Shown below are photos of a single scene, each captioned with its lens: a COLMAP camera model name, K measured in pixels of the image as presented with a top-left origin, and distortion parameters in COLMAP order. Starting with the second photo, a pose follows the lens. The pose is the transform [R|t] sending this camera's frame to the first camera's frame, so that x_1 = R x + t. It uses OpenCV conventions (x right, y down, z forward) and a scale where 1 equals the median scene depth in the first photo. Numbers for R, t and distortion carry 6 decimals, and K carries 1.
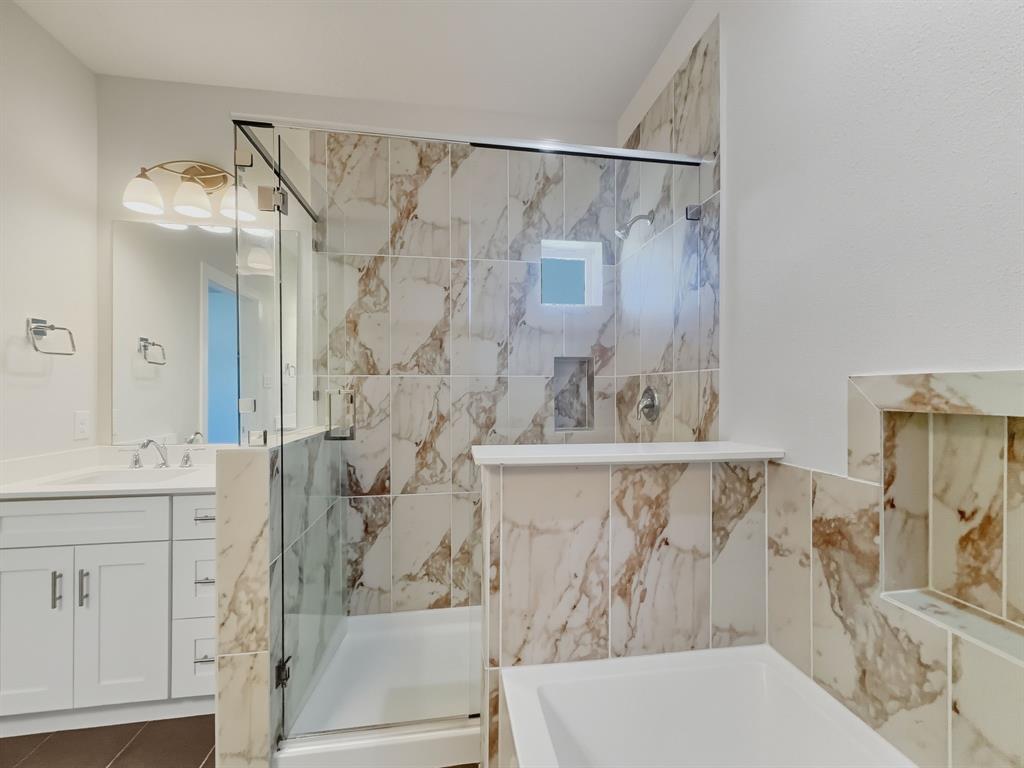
lens RADIAL K [[427.8, 0, 513.0], [0, 427.8, 391.3], [0, 0, 1]] dist [0.000760, 0.000126]
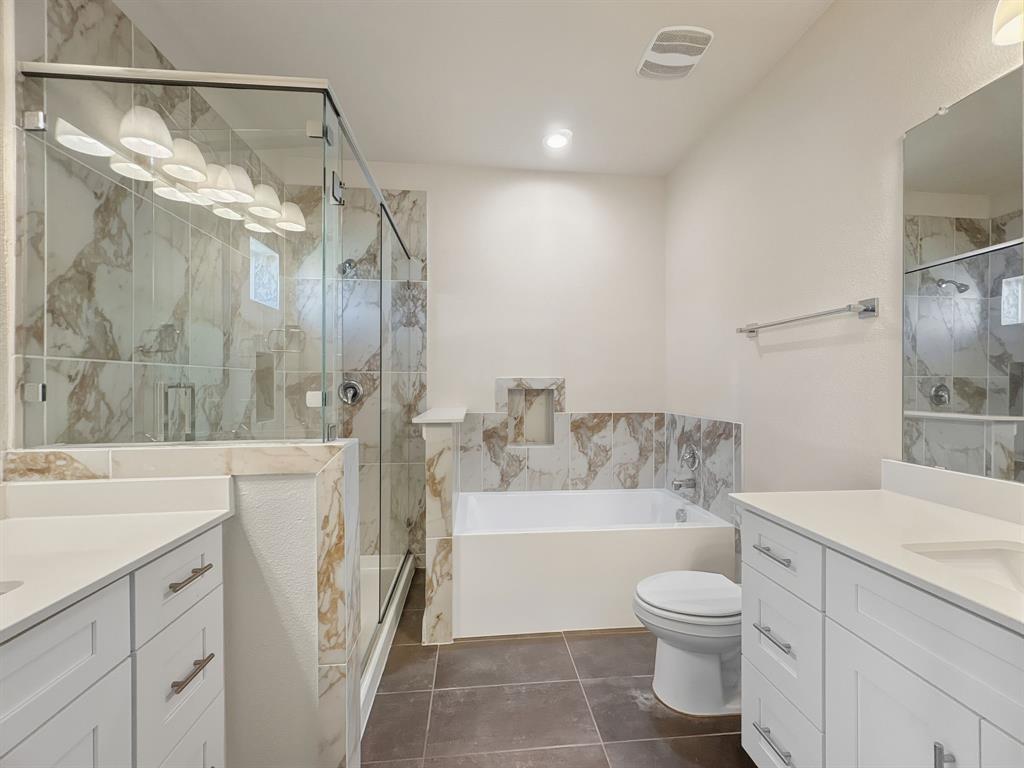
lens RADIAL K [[413.6, 0, 512.0], [0, 413.6, 384.0], [0, 0, 1]] dist [0.001927, 0.000175]
pose [[0.051954, -0.000014, 0.998649, -1.158676], [0.007418, 0.999972, -0.000372, 0.004702], [-0.998622, 0.007427, 0.051953, 0.426040]]
